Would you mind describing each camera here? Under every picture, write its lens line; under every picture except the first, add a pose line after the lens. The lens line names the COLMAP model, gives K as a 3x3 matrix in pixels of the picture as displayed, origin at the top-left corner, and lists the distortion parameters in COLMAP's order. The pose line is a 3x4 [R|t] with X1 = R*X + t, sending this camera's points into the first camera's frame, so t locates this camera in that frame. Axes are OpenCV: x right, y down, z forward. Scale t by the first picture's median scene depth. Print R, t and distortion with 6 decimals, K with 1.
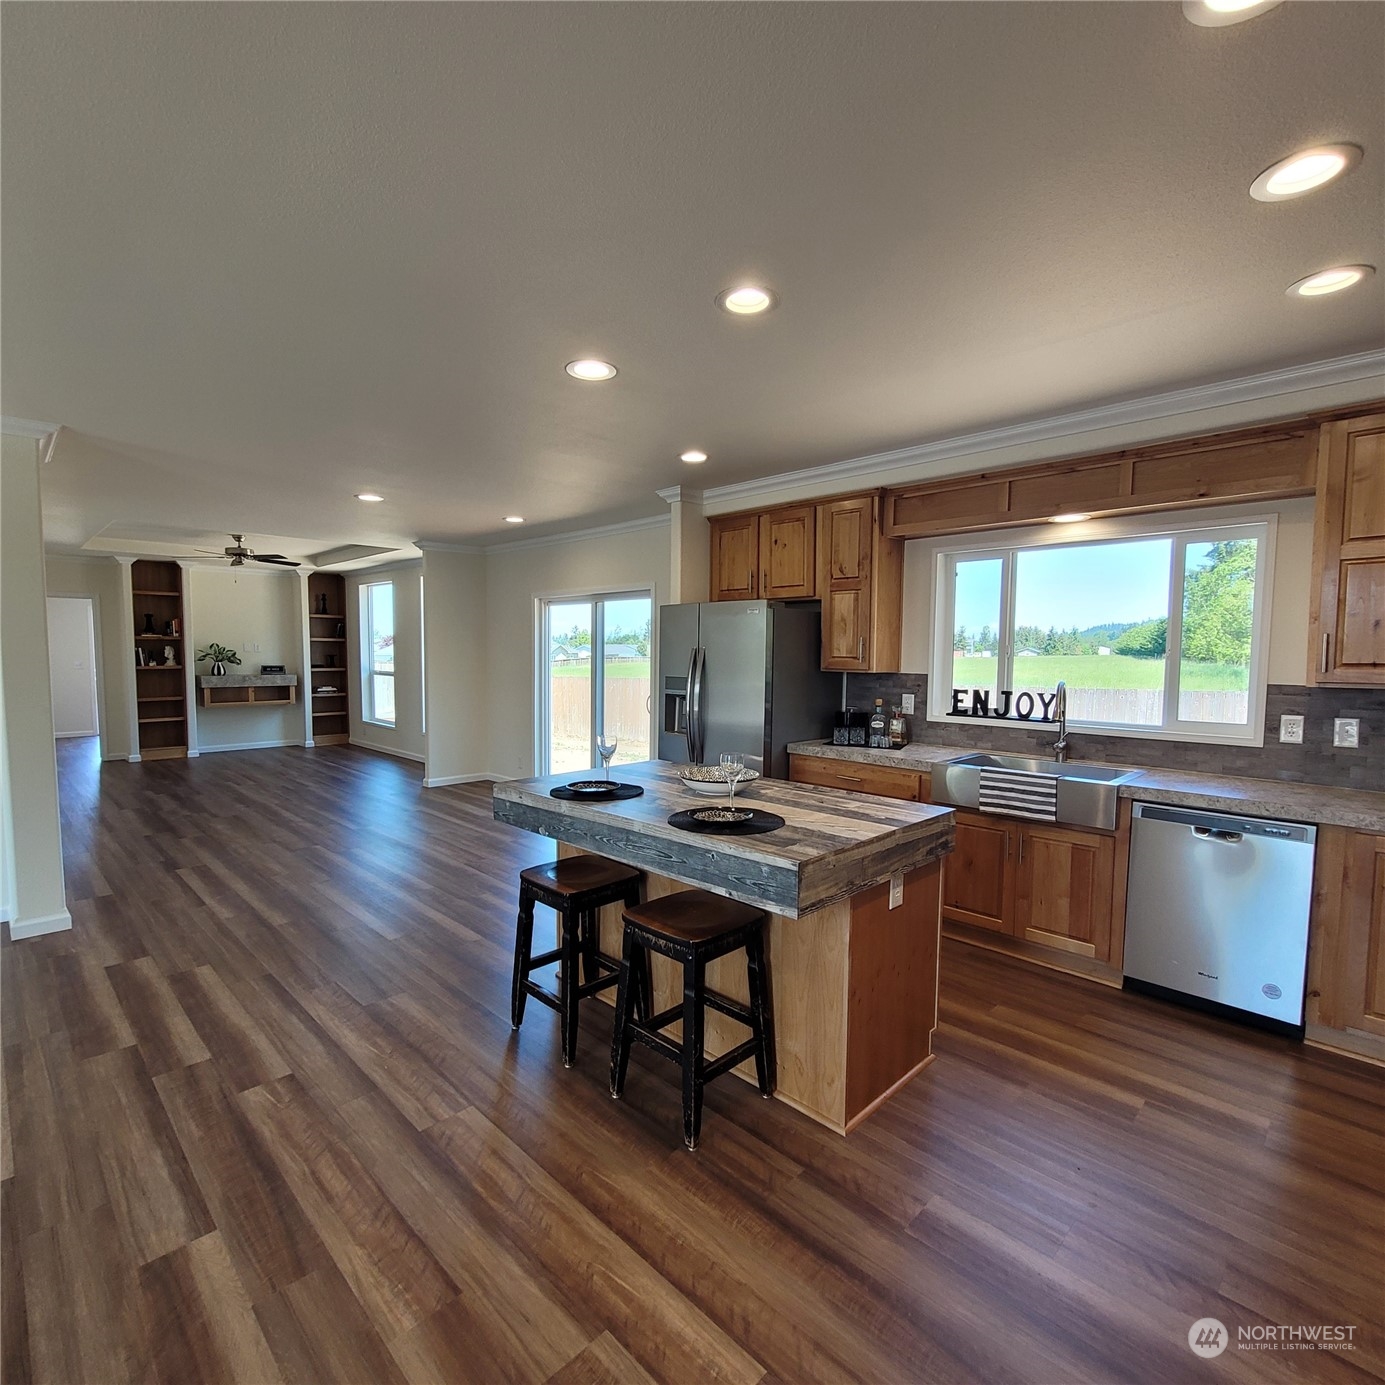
lens RADIAL K [[721.0, 0, 690.0], [0, 721.0, 702.3], [0, 0, 1]] dist [0.000142, -0.000990]
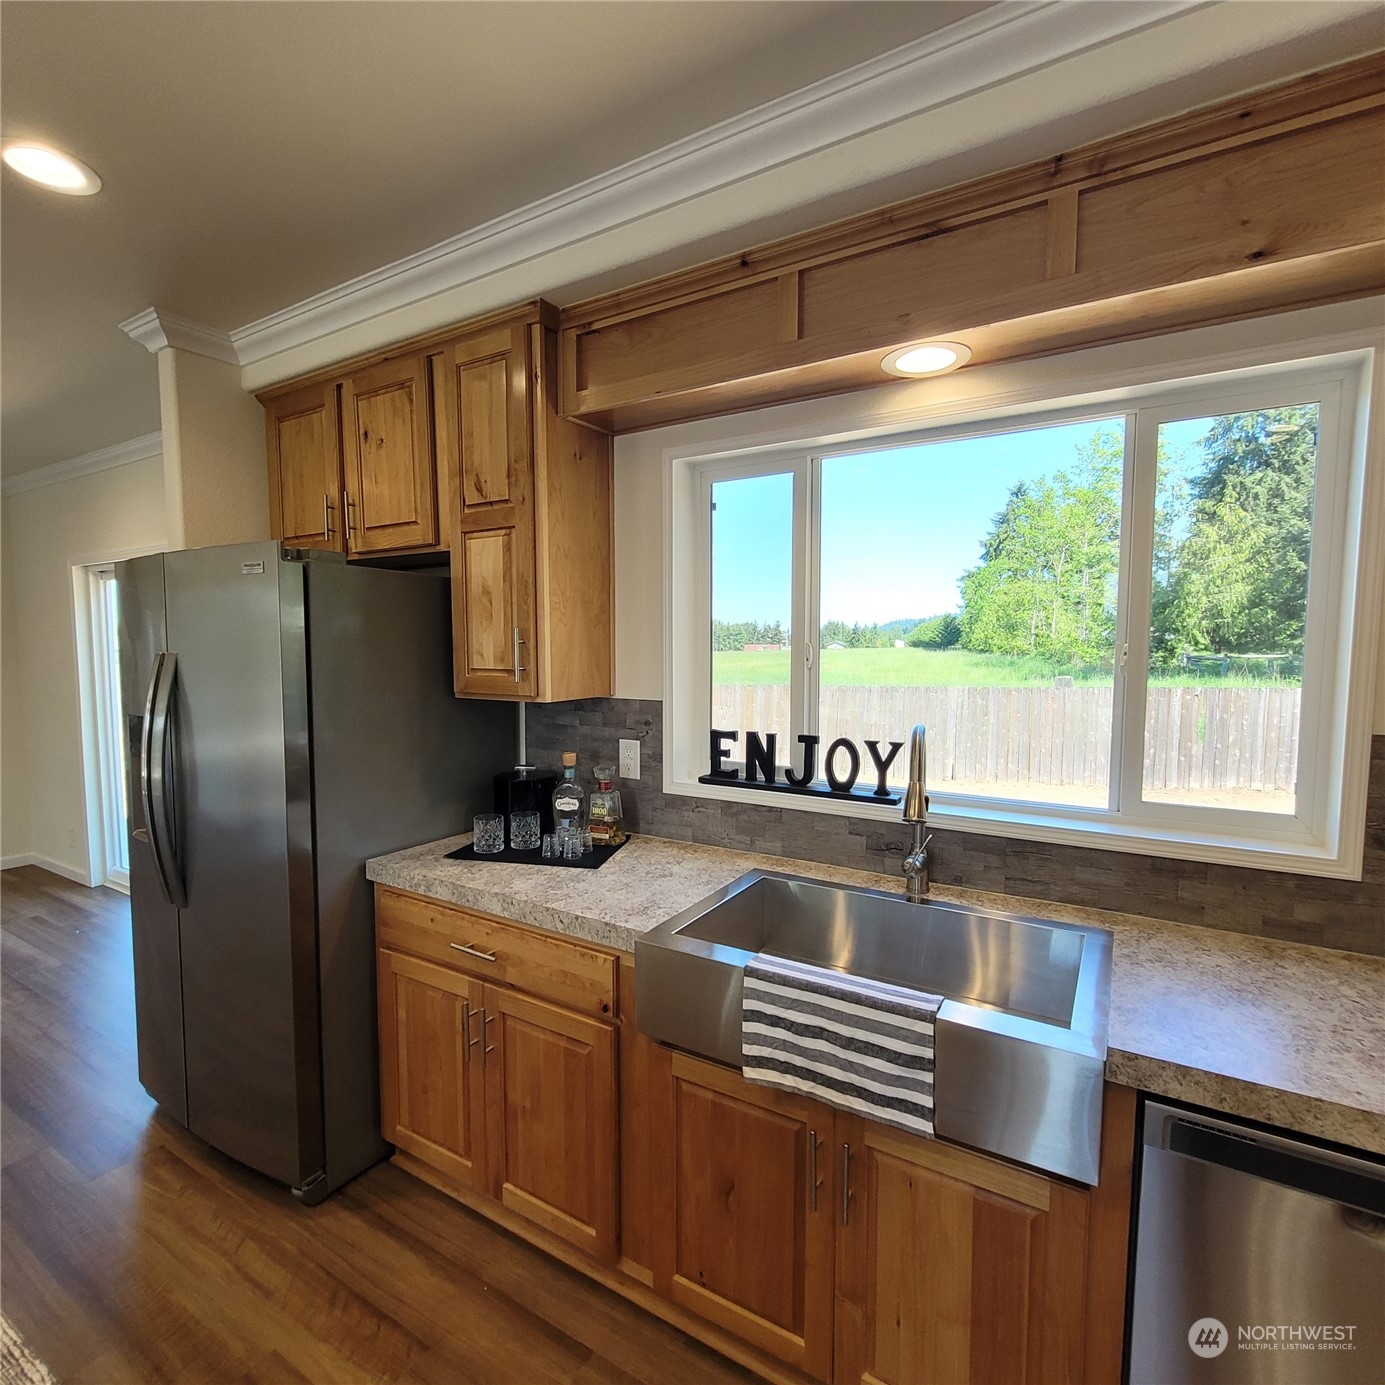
lens RADIAL K [[721.0, 0, 689.6], [0, 721.0, 702.7], [0, 0, 1]] dist [0.000142, -0.000990]
pose [[0.971725, -0.025630, 0.234721, 0.228742], [0.023763, 0.999659, 0.010779, -0.042716], [-0.234917, -0.004897, 0.972003, 0.502547]]
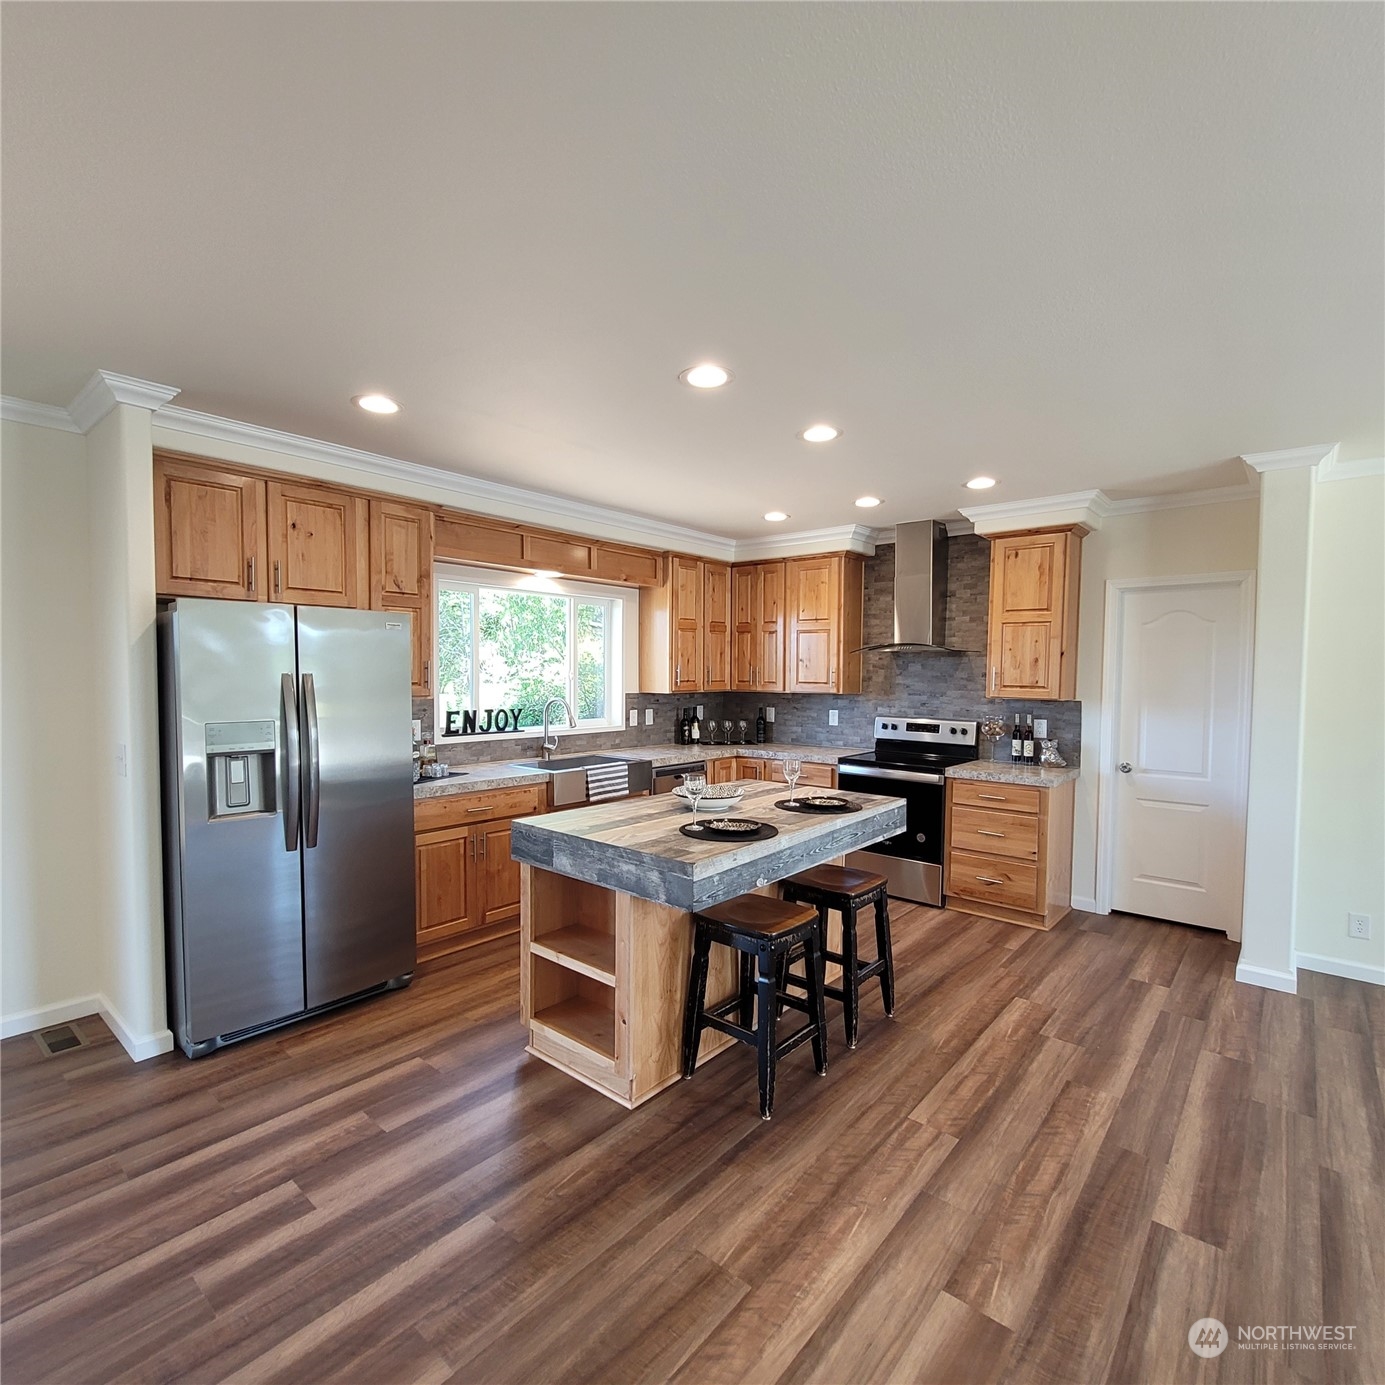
lens RADIAL K [[721.0, 0, 691.1], [0, 721.0, 702.4], [0, 0, 1]] dist [0.000142, -0.000990]
pose [[-0.076850, -0.048974, 0.995839, -0.686519], [0.063838, 0.996502, 0.053933, -0.063759], [-0.994997, 0.067717, -0.073455, 0.716183]]
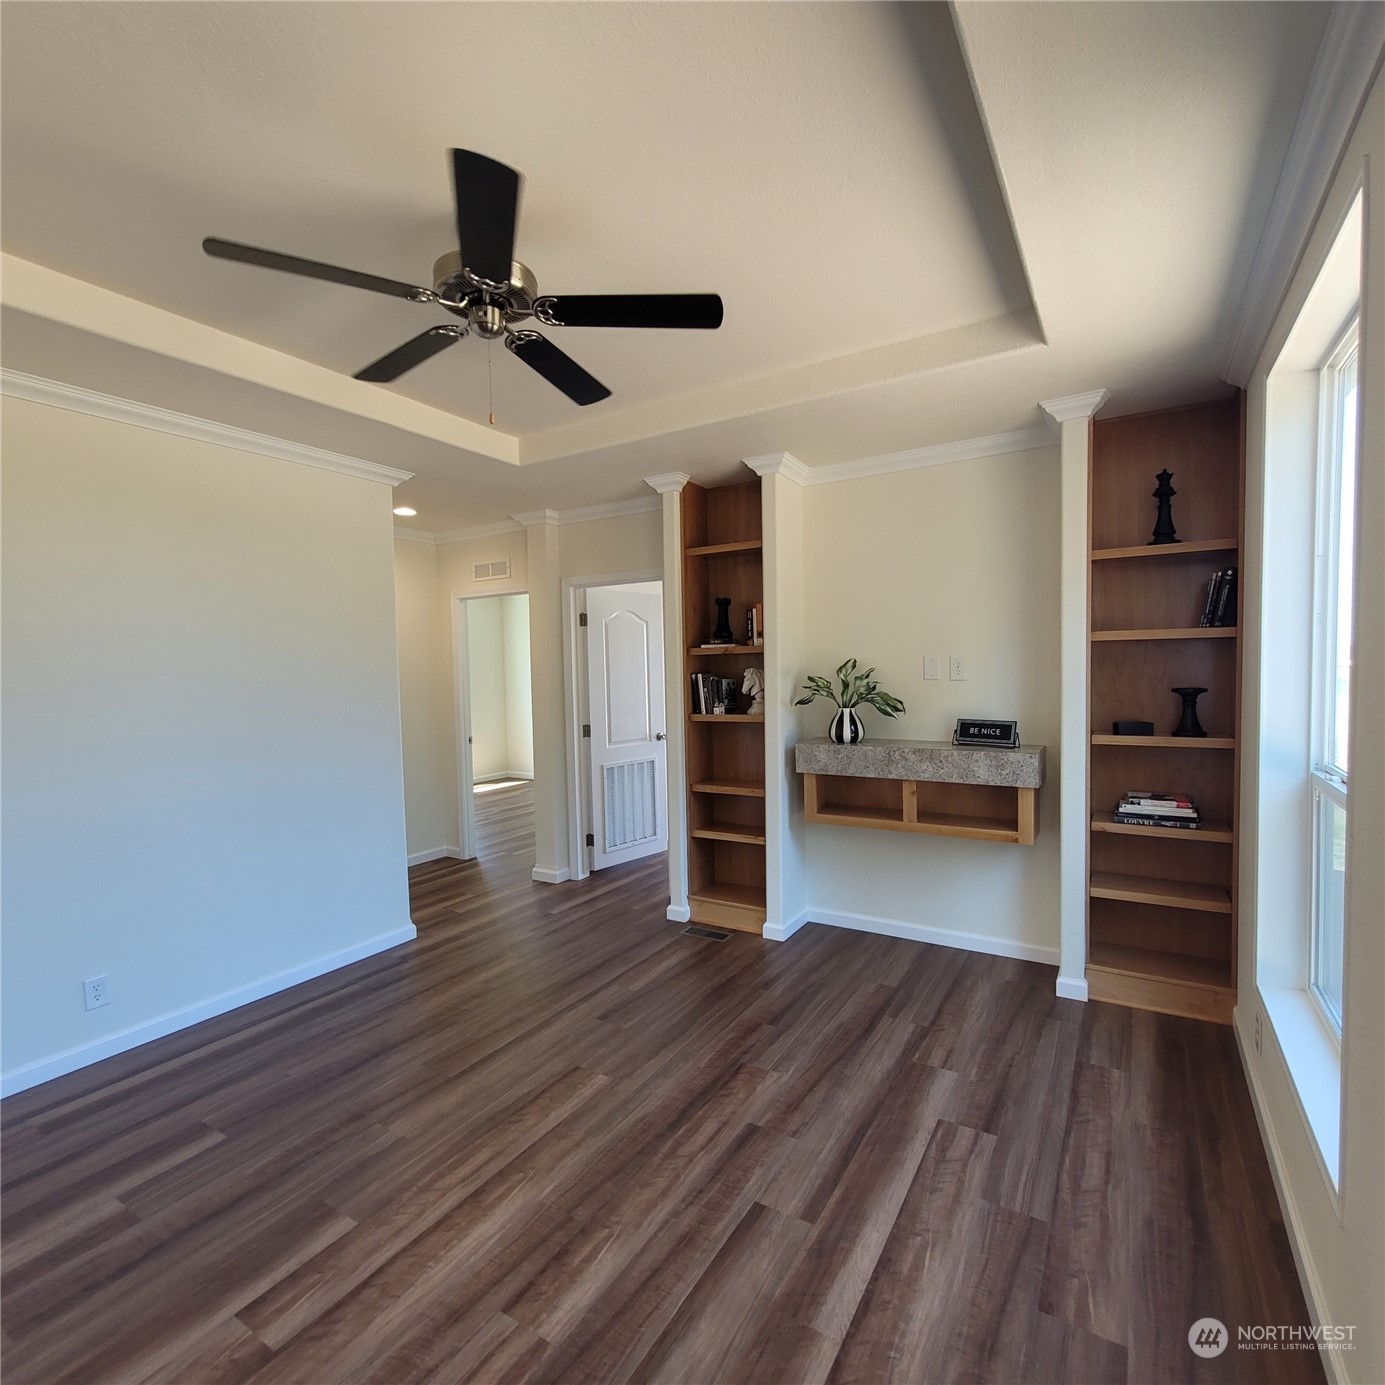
lens RADIAL K [[721.0, 0, 686.3], [0, 721.0, 705.2], [0, 0, 1]] dist [0.000142, -0.000990]
pose [[0.226975, 0.041600, -0.973012, -0.675911], [-0.049502, 0.998289, 0.031133, -0.146964], [0.972642, 0.041100, 0.228646, 1.877600]]
